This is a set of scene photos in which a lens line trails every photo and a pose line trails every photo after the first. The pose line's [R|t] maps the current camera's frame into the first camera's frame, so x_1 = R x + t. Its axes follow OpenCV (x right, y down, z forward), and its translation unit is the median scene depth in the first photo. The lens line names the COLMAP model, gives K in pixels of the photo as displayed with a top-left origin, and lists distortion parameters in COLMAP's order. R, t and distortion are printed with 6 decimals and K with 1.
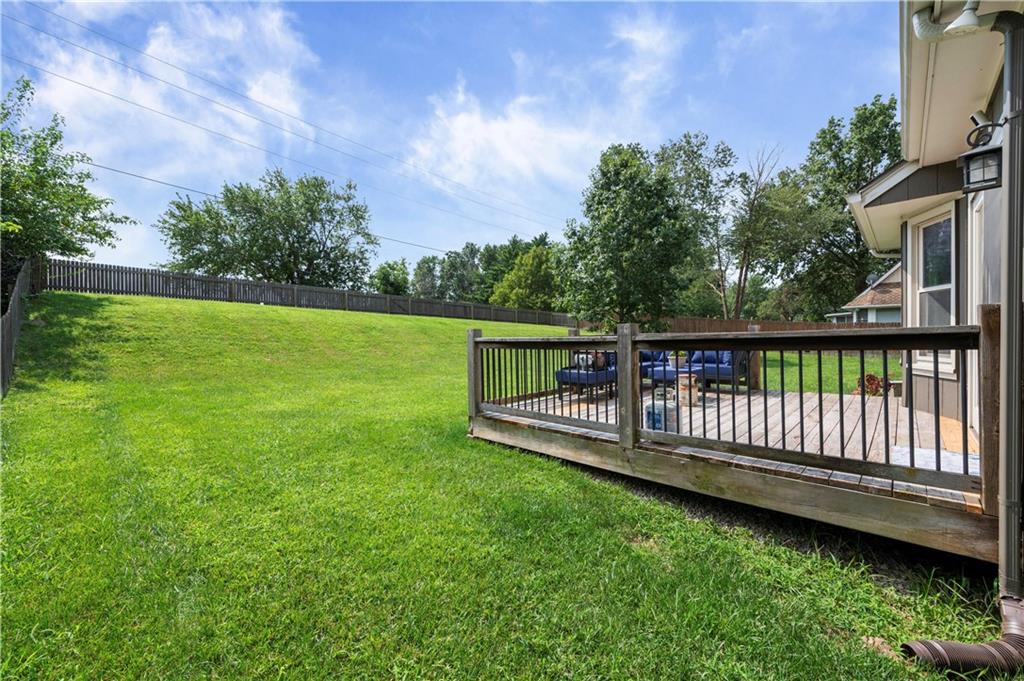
lens RADIAL K [[400.6, 0, 512.0], [0, 400.6, 340.5], [0, 0, 1]] dist [0.014650, -0.005504]
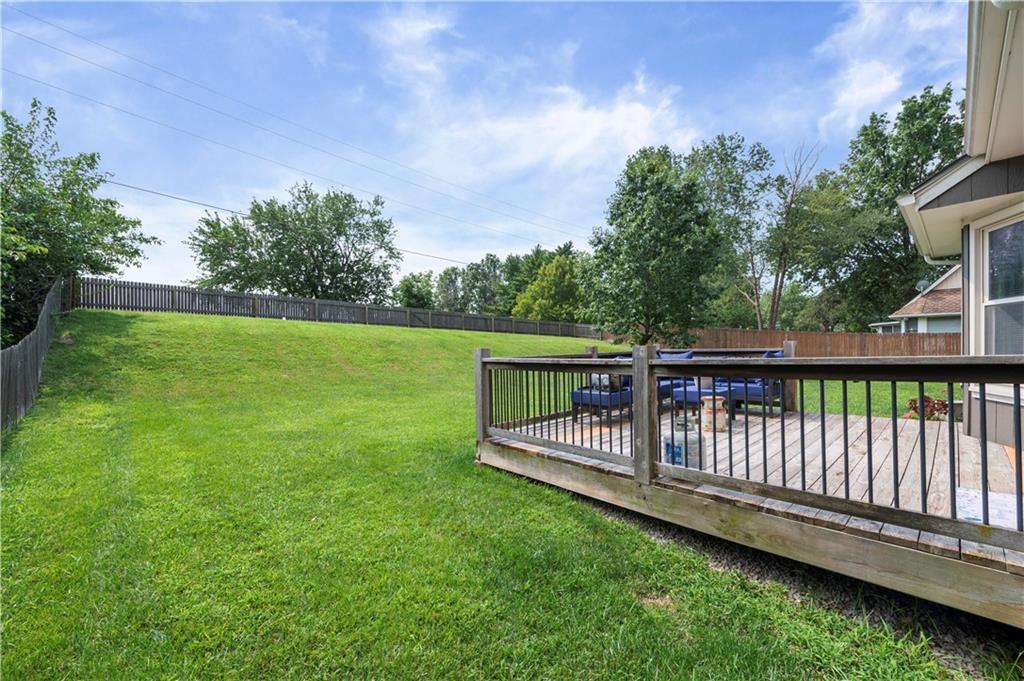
lens RADIAL K [[404.6, 0, 513.0], [0, 404.6, 353.0], [0, 0, 1]] dist [0.013072, -0.004449]
pose [[0.998311, -0.002963, -0.058018, 0.025145], [0.003191, 0.999988, 0.003832, -0.015905], [0.058006, -0.004011, 0.998308, 0.038407]]
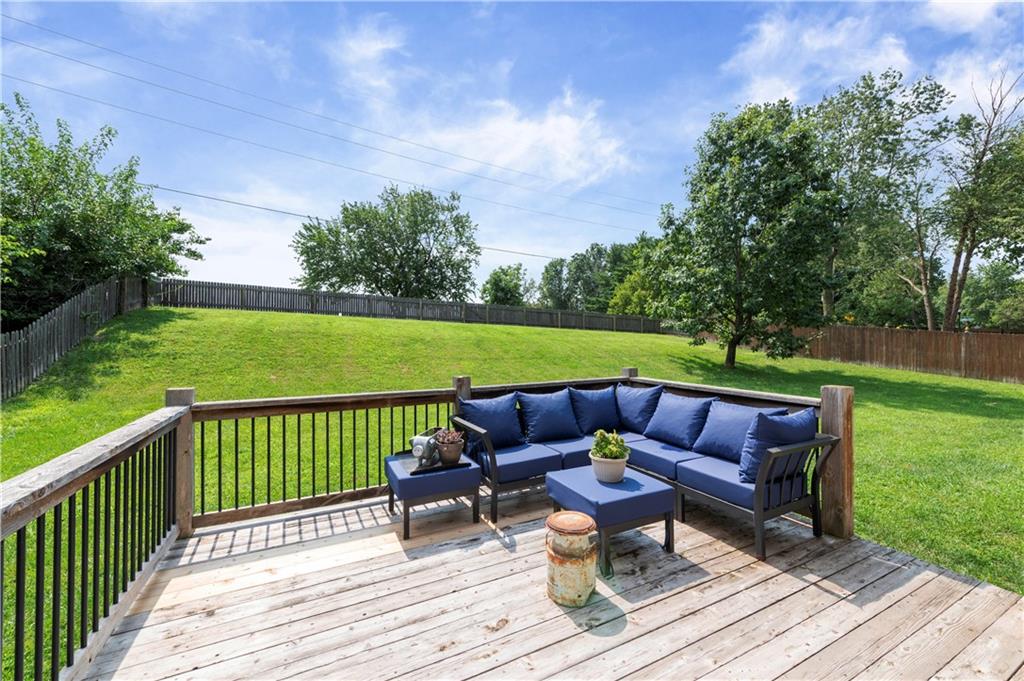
lens RADIAL K [[400.6, 0, 512.0], [0, 400.6, 340.5], [0, 0, 1]] dist [0.014650, -0.005504]
pose [[0.942458, 0.016117, -0.333935, 0.357321], [-0.017932, 0.999836, -0.002353, -0.068176], [0.333842, 0.008205, 0.942593, 0.399023]]
